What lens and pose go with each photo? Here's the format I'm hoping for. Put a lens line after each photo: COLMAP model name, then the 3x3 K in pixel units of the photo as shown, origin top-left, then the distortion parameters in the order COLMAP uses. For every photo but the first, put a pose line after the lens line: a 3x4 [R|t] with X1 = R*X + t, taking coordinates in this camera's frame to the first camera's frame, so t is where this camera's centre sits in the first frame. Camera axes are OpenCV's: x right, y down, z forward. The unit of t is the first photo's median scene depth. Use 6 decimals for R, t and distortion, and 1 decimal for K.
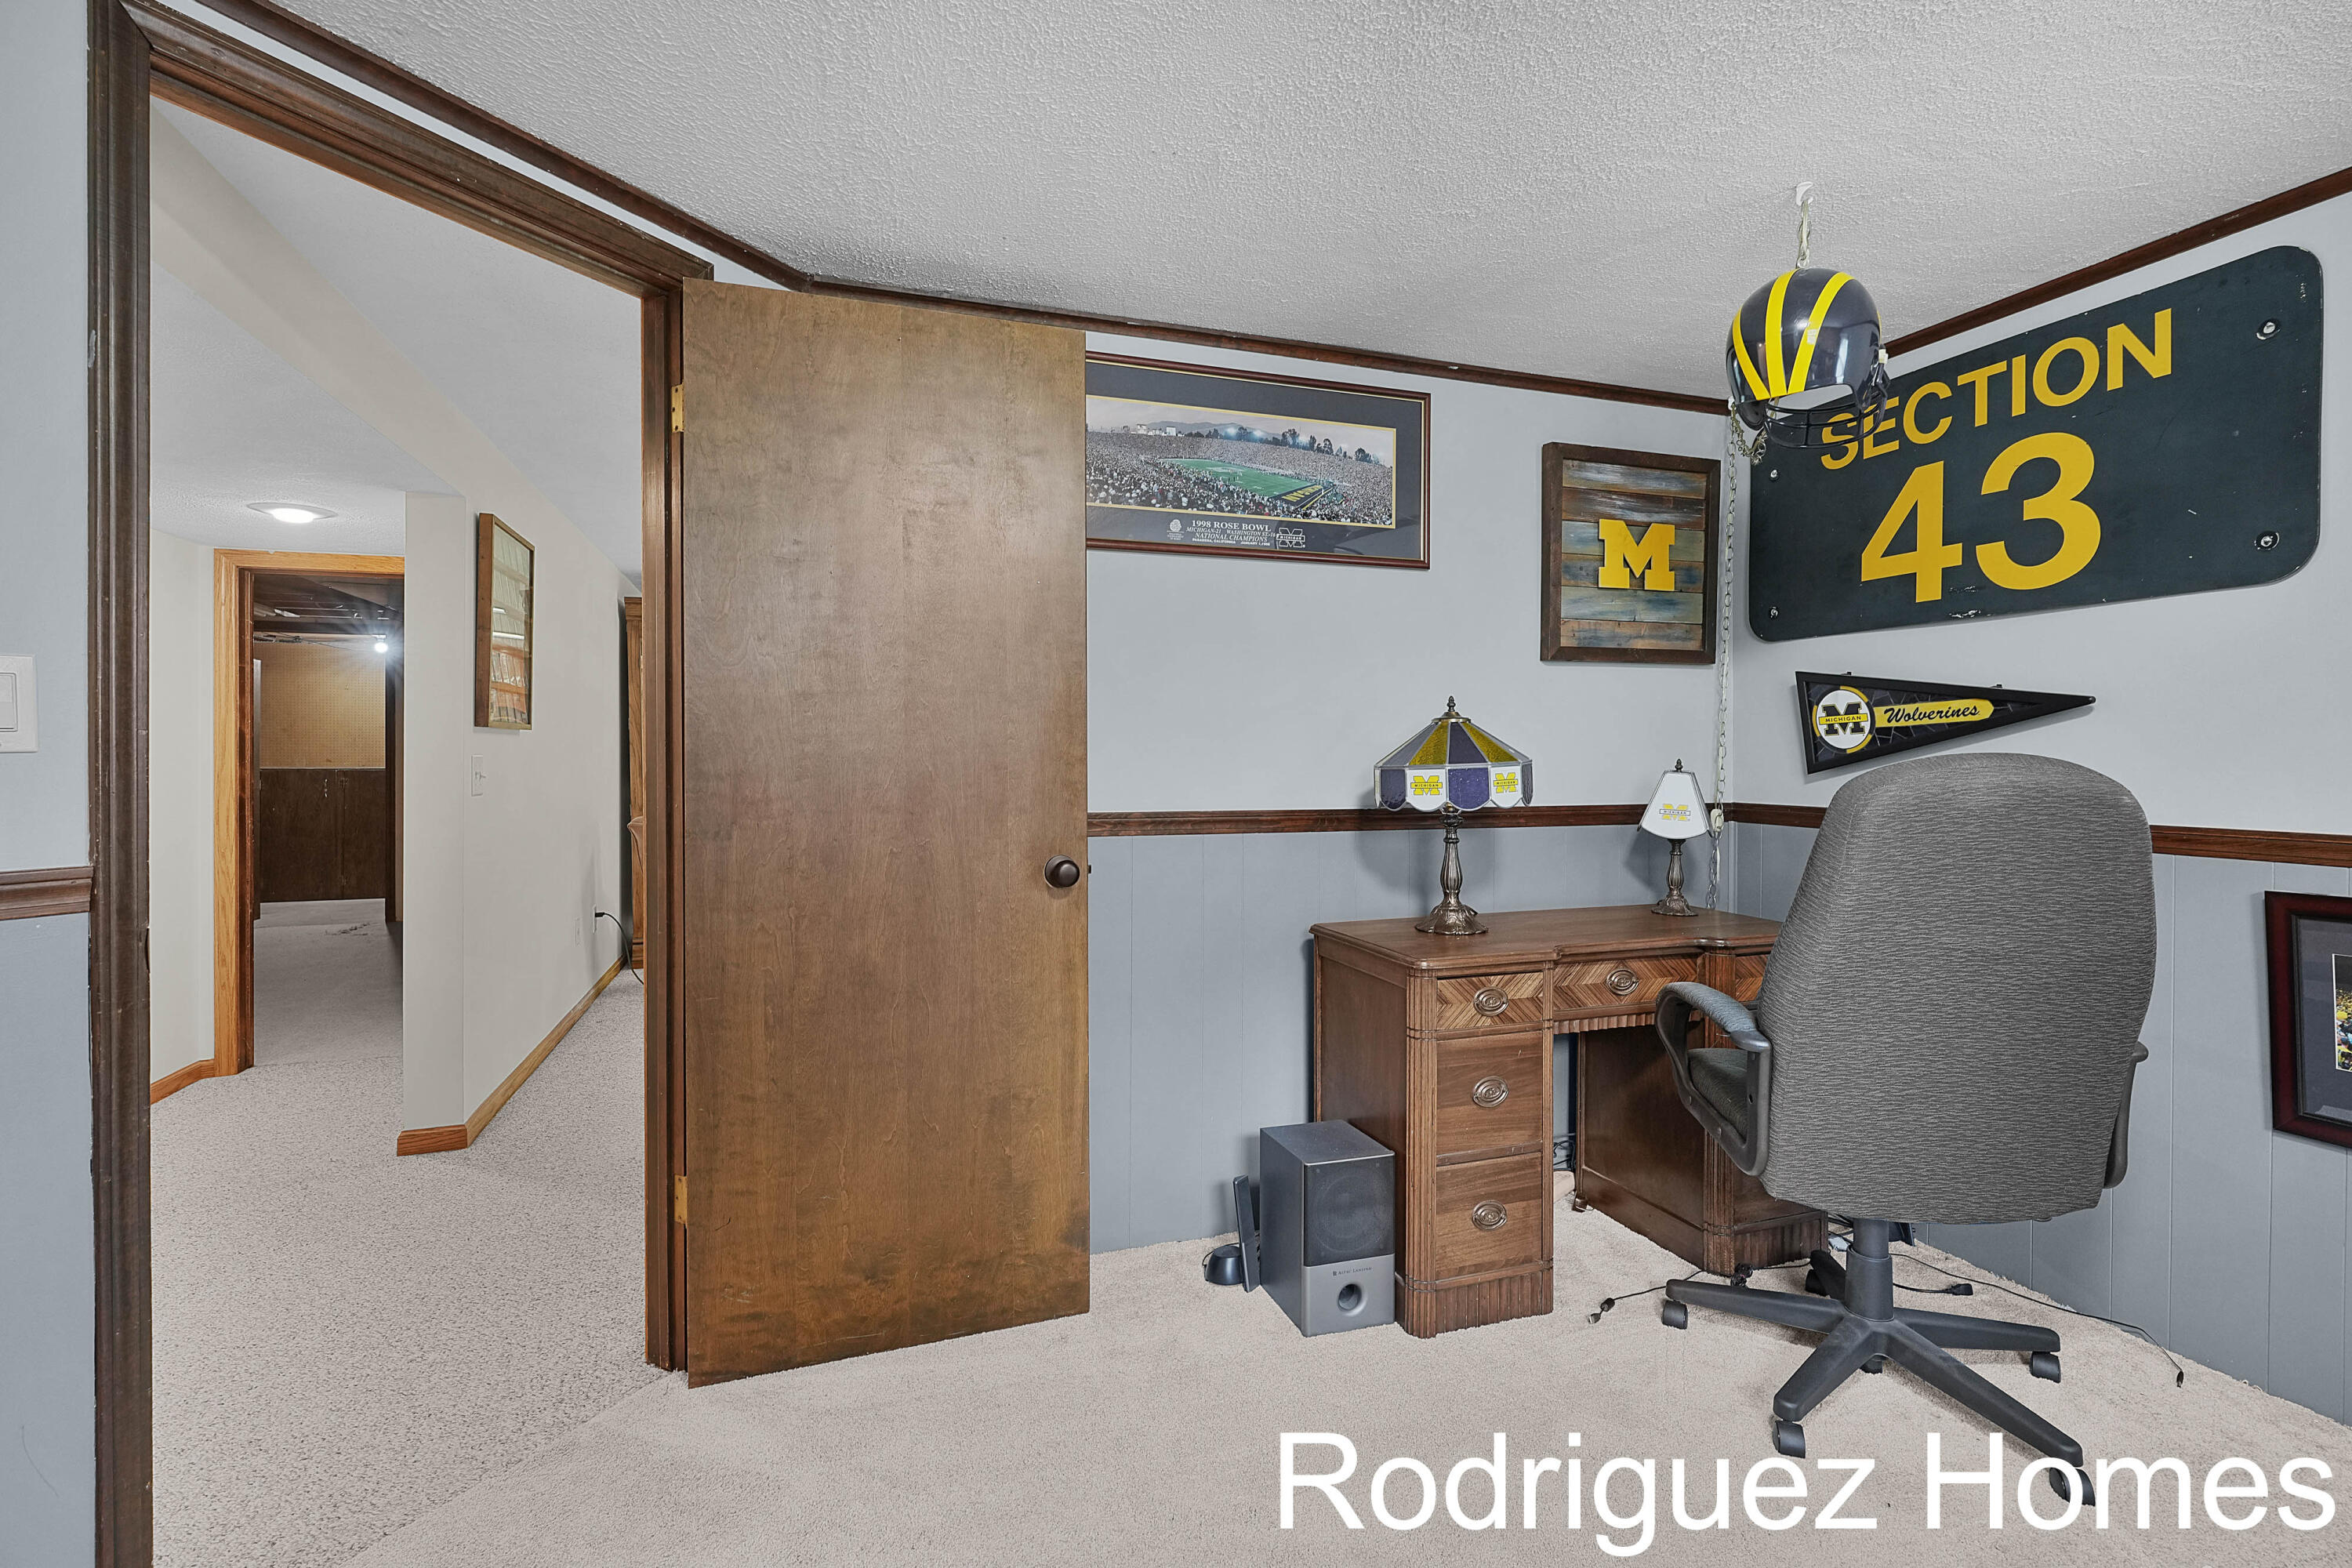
lens RADIAL K [[1113.6, 0, 1179.2], [0, 1113.6, 762.9], [0, 0, 1]] dist [0.001675, 0.000109]
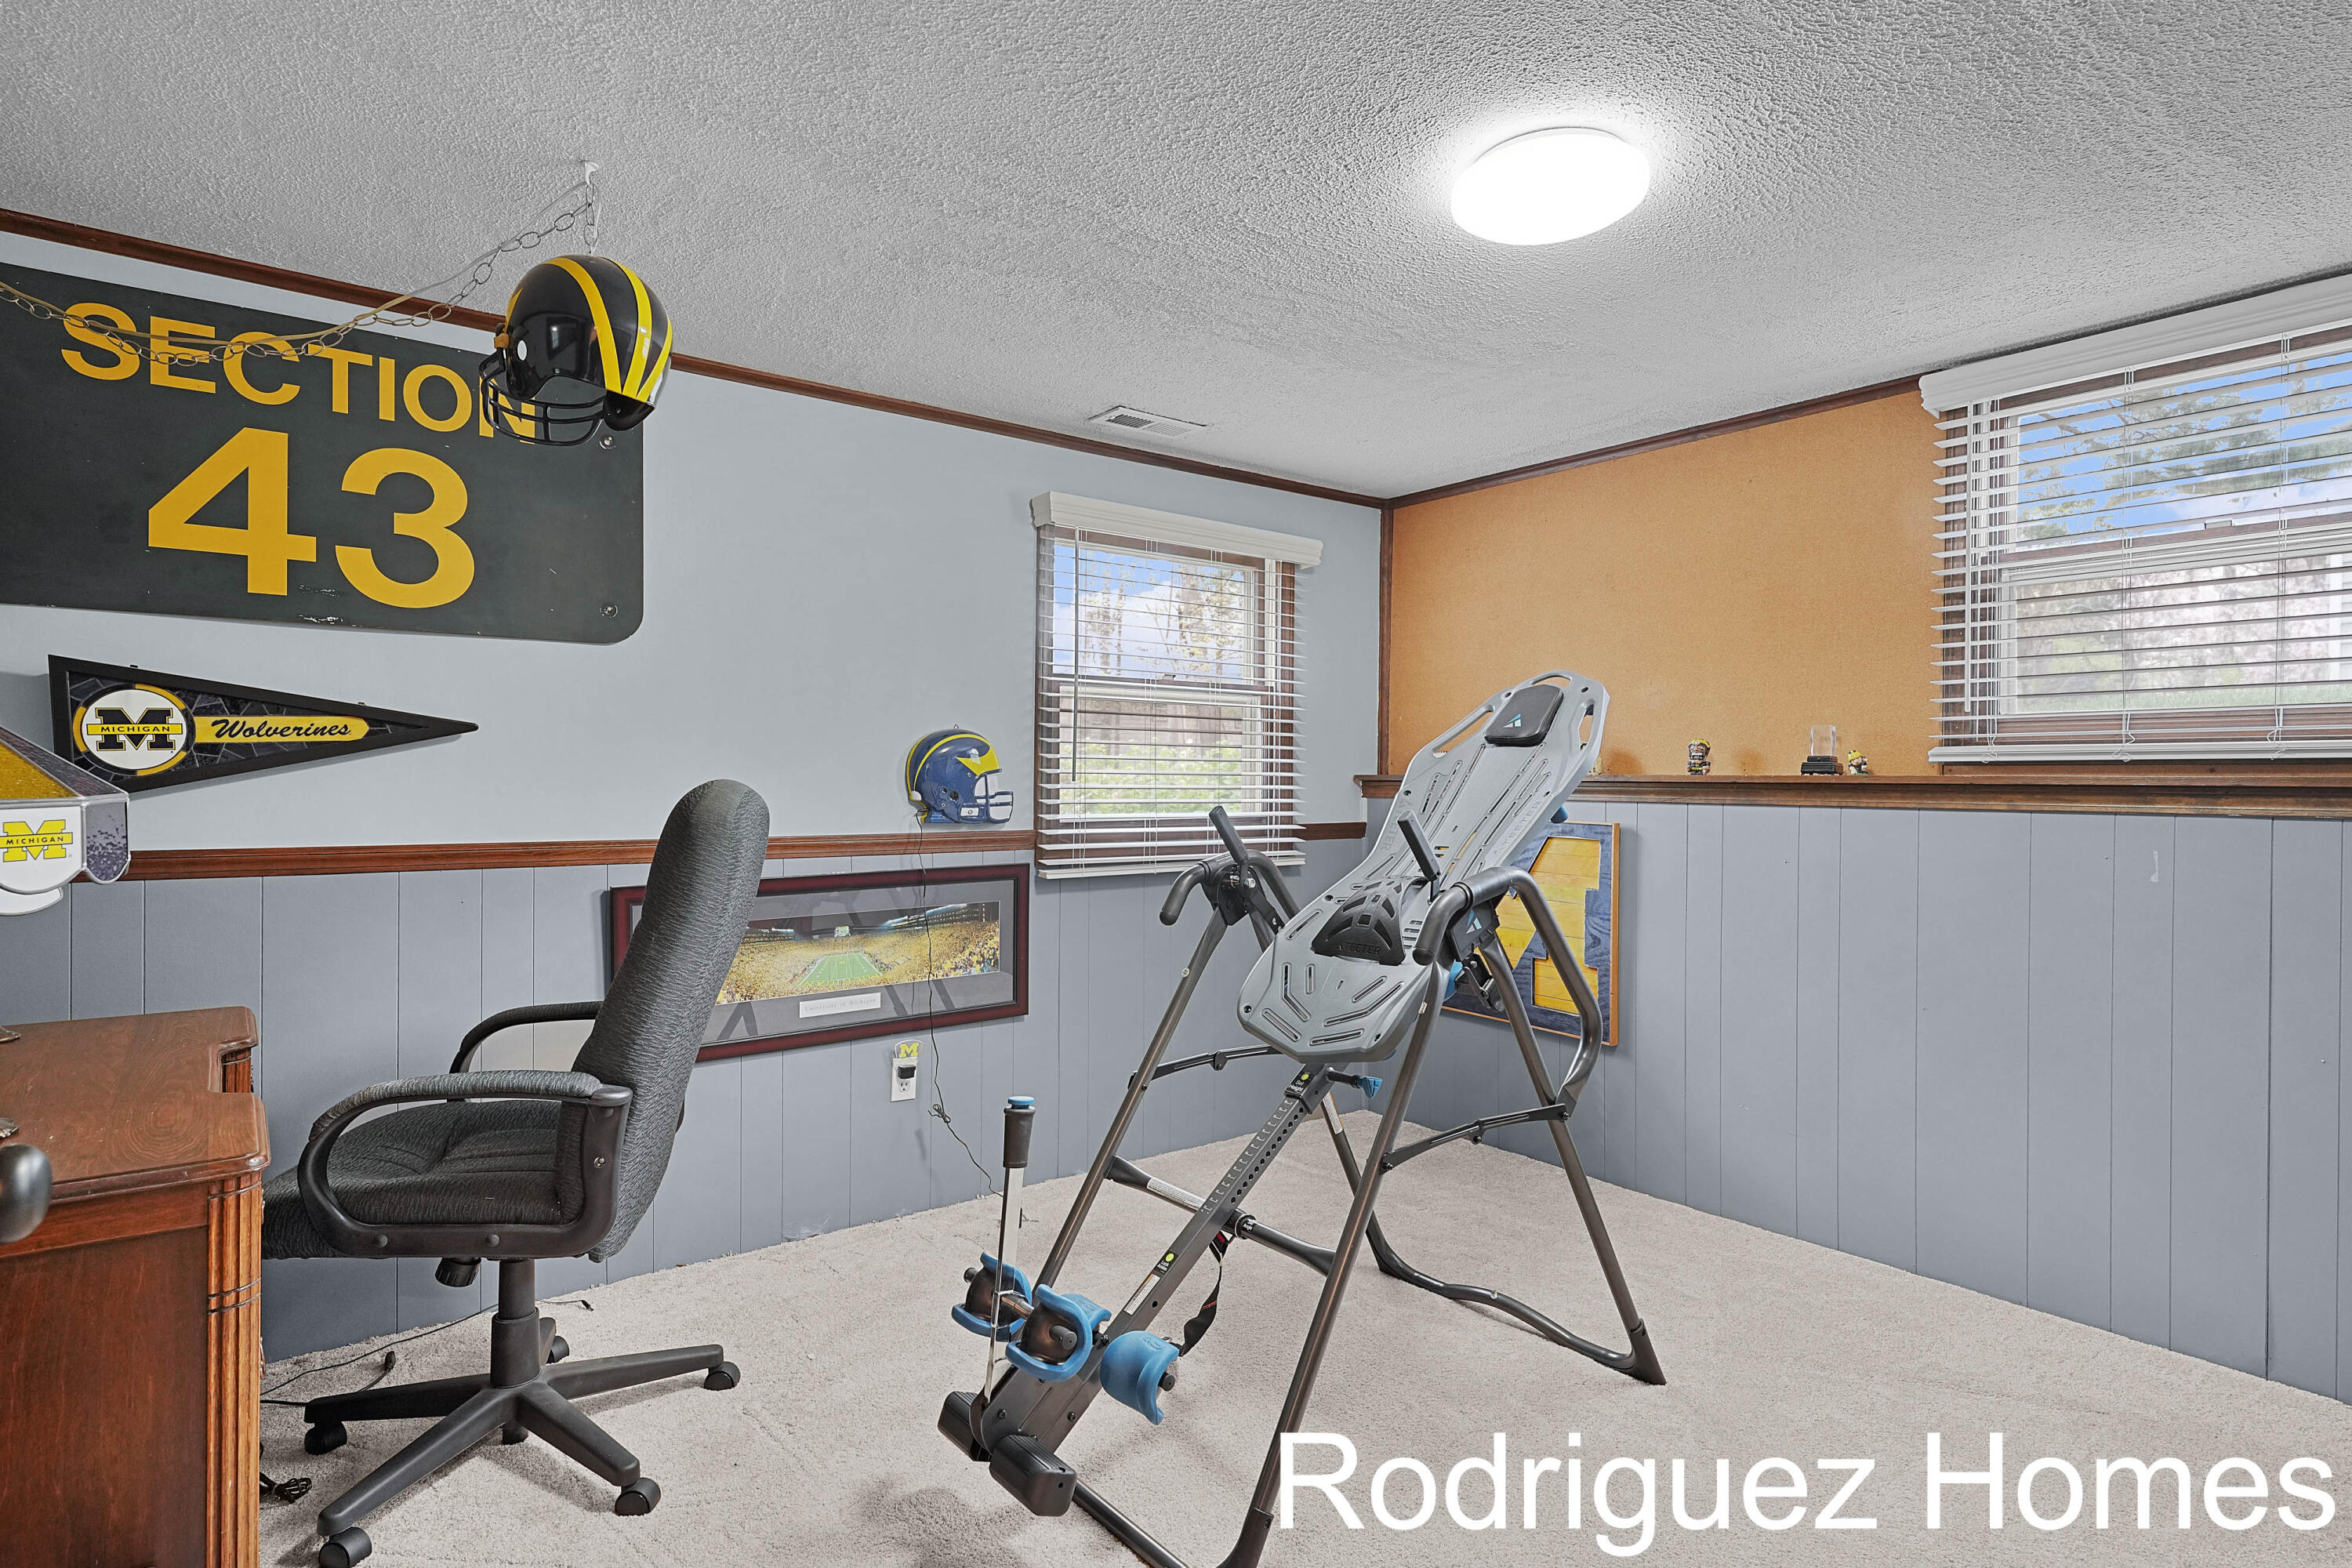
lens RADIAL K [[1229.7, 0, 1176.5], [0, 1229.7, 790.7], [0, 0, 1]] dist [-0.002953, -0.000180]
pose [[-0.341047, -0.008475, 0.940008, -0.424322], [0.001693, 0.999952, 0.009630, -0.005768], [-0.940045, 0.004876, -0.341016, 0.672449]]
